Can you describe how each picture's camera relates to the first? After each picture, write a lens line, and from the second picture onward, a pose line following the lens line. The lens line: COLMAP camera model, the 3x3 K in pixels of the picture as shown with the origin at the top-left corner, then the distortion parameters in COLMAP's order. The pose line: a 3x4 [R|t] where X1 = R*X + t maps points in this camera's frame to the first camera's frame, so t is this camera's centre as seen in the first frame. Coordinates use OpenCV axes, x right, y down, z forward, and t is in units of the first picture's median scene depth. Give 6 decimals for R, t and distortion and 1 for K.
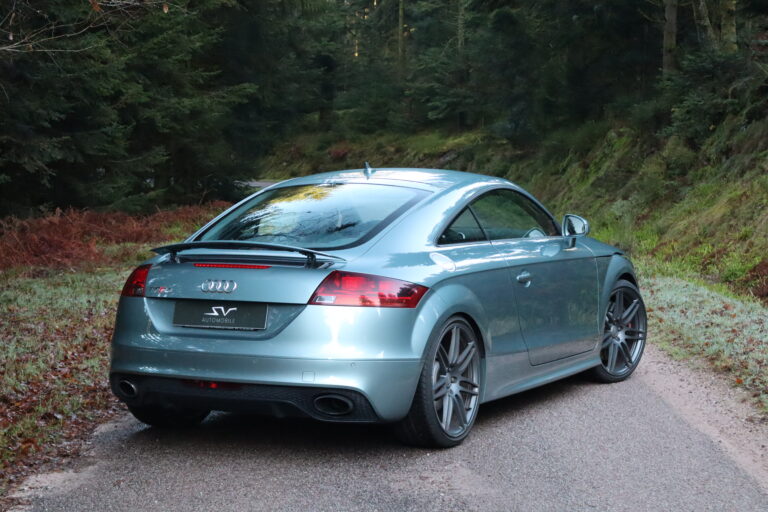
lens RADIAL K [[1597.0, 0, 384.0], [0, 1597.0, 256.0], [0, 0, 1]] dist [0.002420, 0.005779]
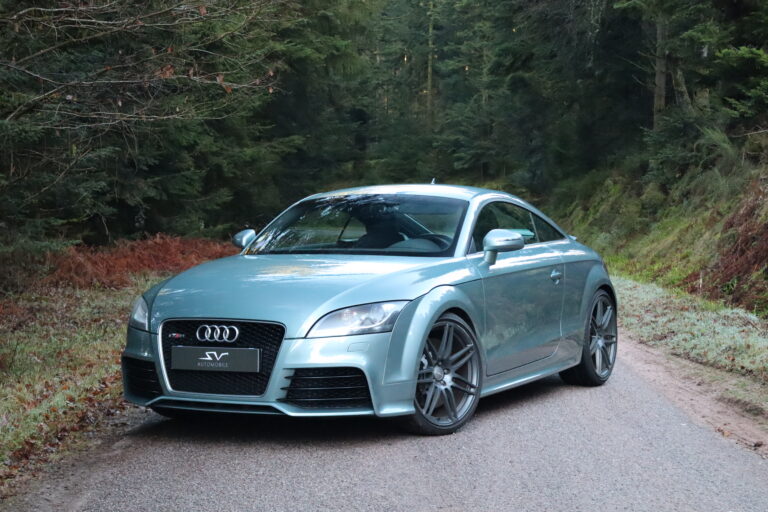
lens RADIAL K [[1597.0, 0, 384.0], [0, 1597.0, 256.0], [0, 0, 1]] dist [0.002420, 0.005779]
pose [[0.999800, 0.009627, -0.017533, -0.000295], [-0.010176, 0.999452, -0.031483, 0.015150], [0.017221, 0.031655, 0.999350, -0.155516]]
